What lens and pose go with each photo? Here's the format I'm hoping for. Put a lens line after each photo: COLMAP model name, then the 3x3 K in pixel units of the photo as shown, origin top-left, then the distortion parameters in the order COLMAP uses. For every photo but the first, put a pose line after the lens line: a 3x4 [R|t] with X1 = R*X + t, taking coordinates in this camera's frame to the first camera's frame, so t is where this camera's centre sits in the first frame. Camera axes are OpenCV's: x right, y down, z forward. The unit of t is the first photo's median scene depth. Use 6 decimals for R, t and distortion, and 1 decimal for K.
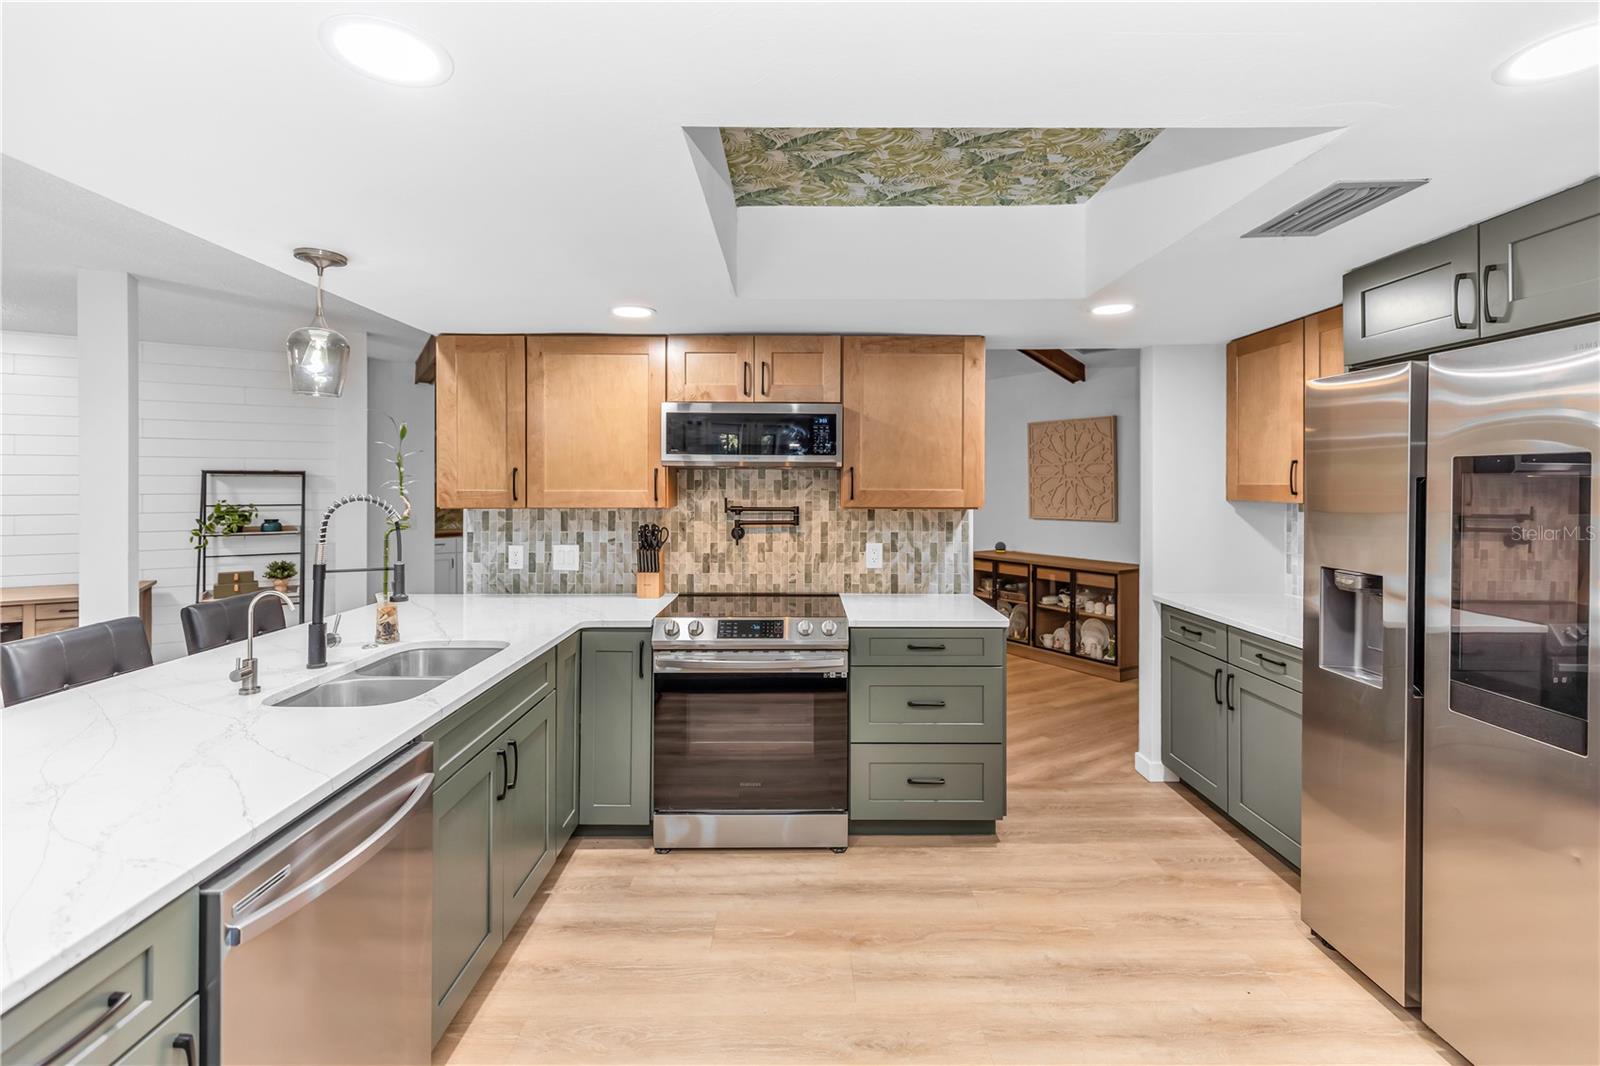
lens RADIAL K [[737.6, 0, 812.4], [0, 737.6, 485.4], [0, 0, 1]] dist [0.001667, -0.000719]
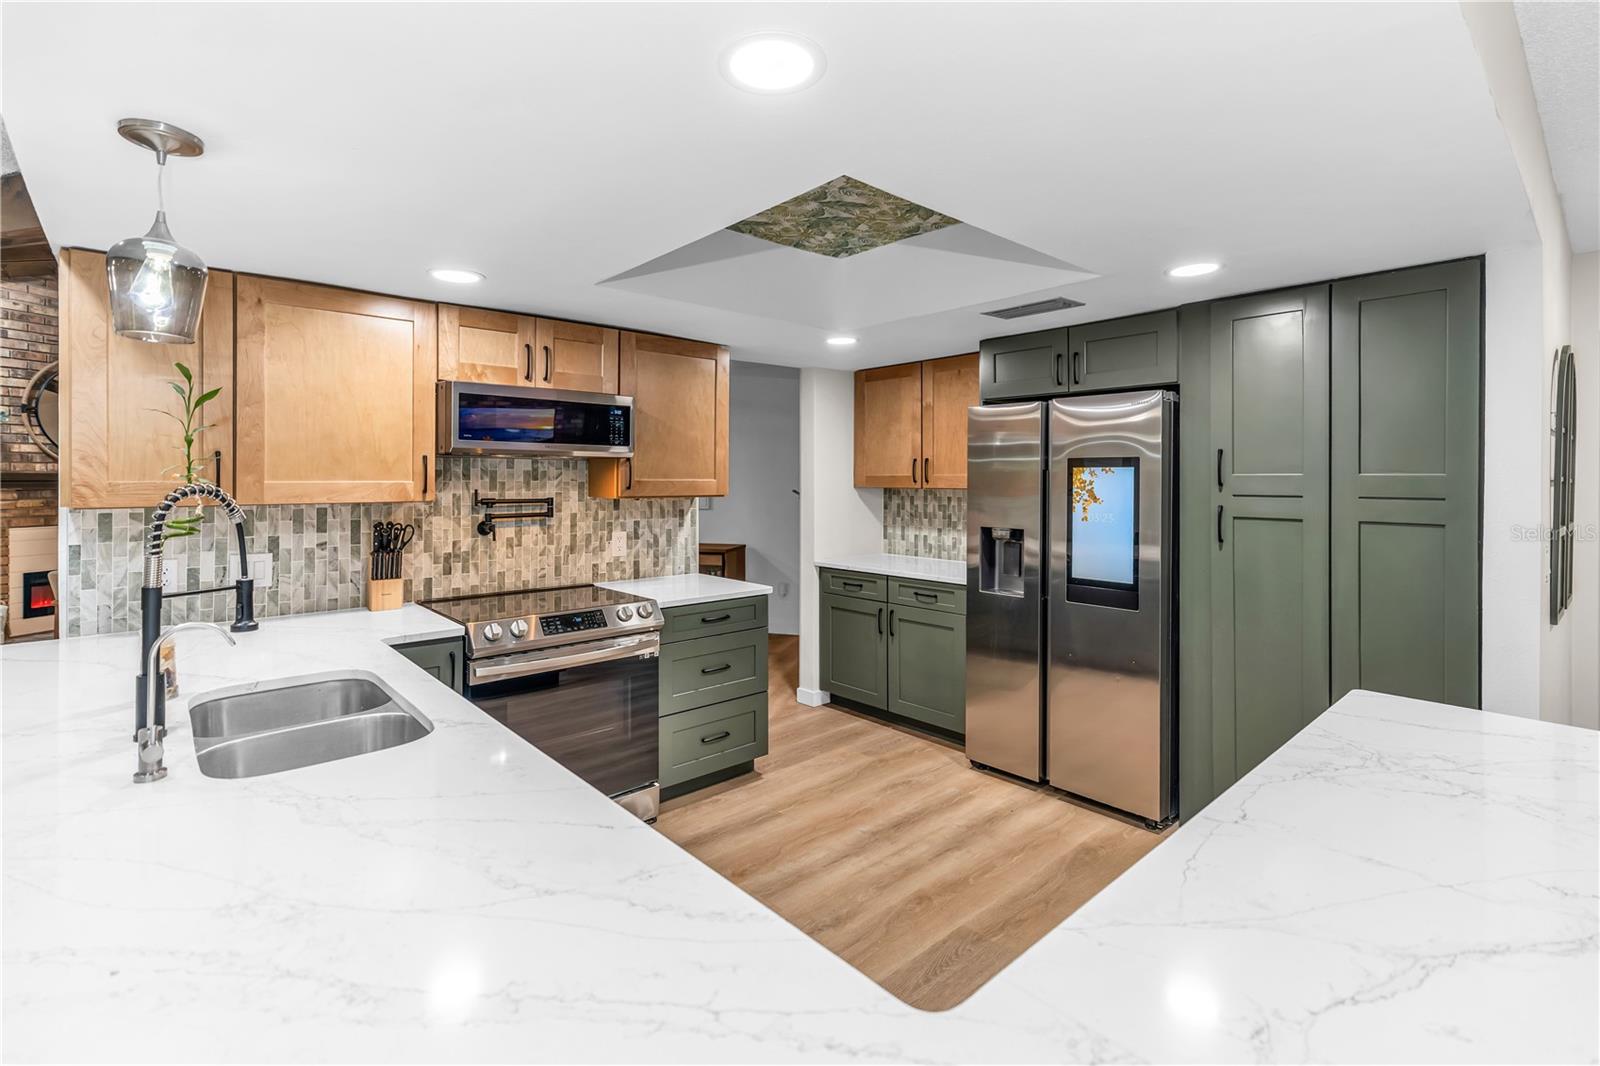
lens RADIAL K [[737.6, 0, 805.0], [0, 737.6, 480.6], [0, 0, 1]] dist [0.001667, -0.000719]
pose [[0.743456, -0.003445, 0.668776, -0.457003], [0.003963, 0.999992, 0.000746, 0.007270], [-0.668773, 0.002095, 0.743464, 0.062083]]
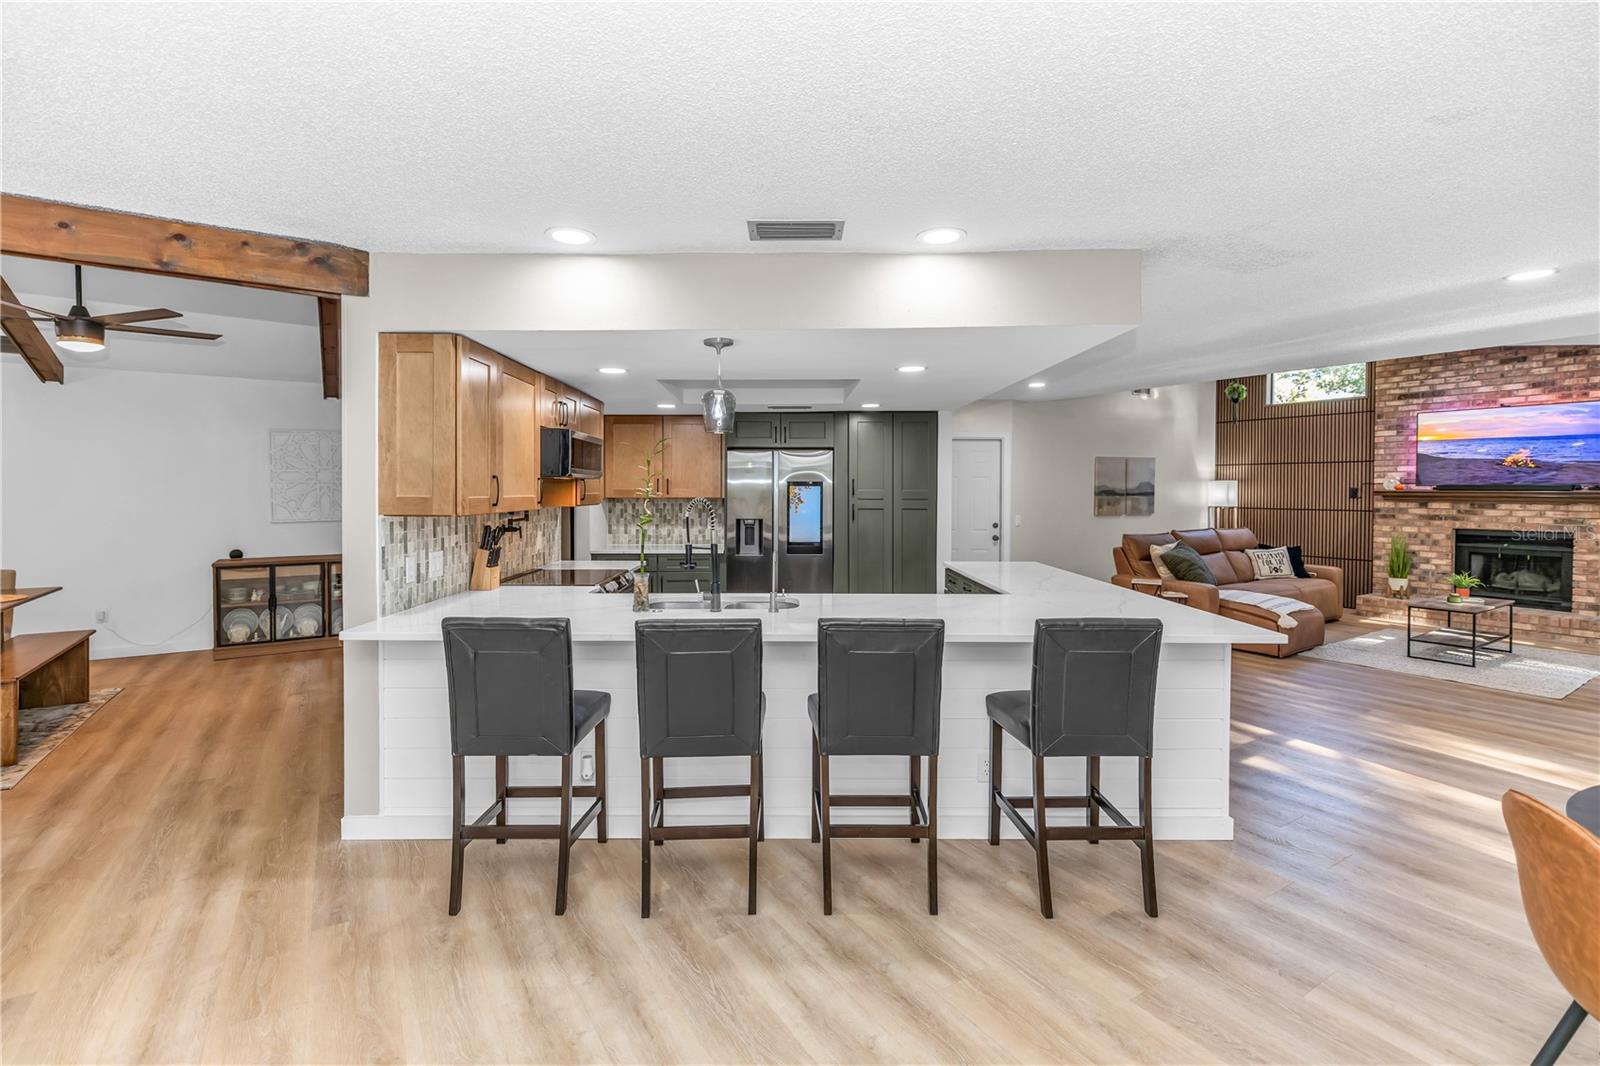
lens RADIAL K [[737.6, 0, 791.9], [0, 737.6, 502.1], [0, 0, 1]] dist [0.001667, -0.000719]
pose [[-0.021979, -0.019149, 0.999575, -1.508429], [0.002671, 0.999812, 0.019212, -0.003454], [-0.999755, 0.003092, -0.021923, 0.613378]]
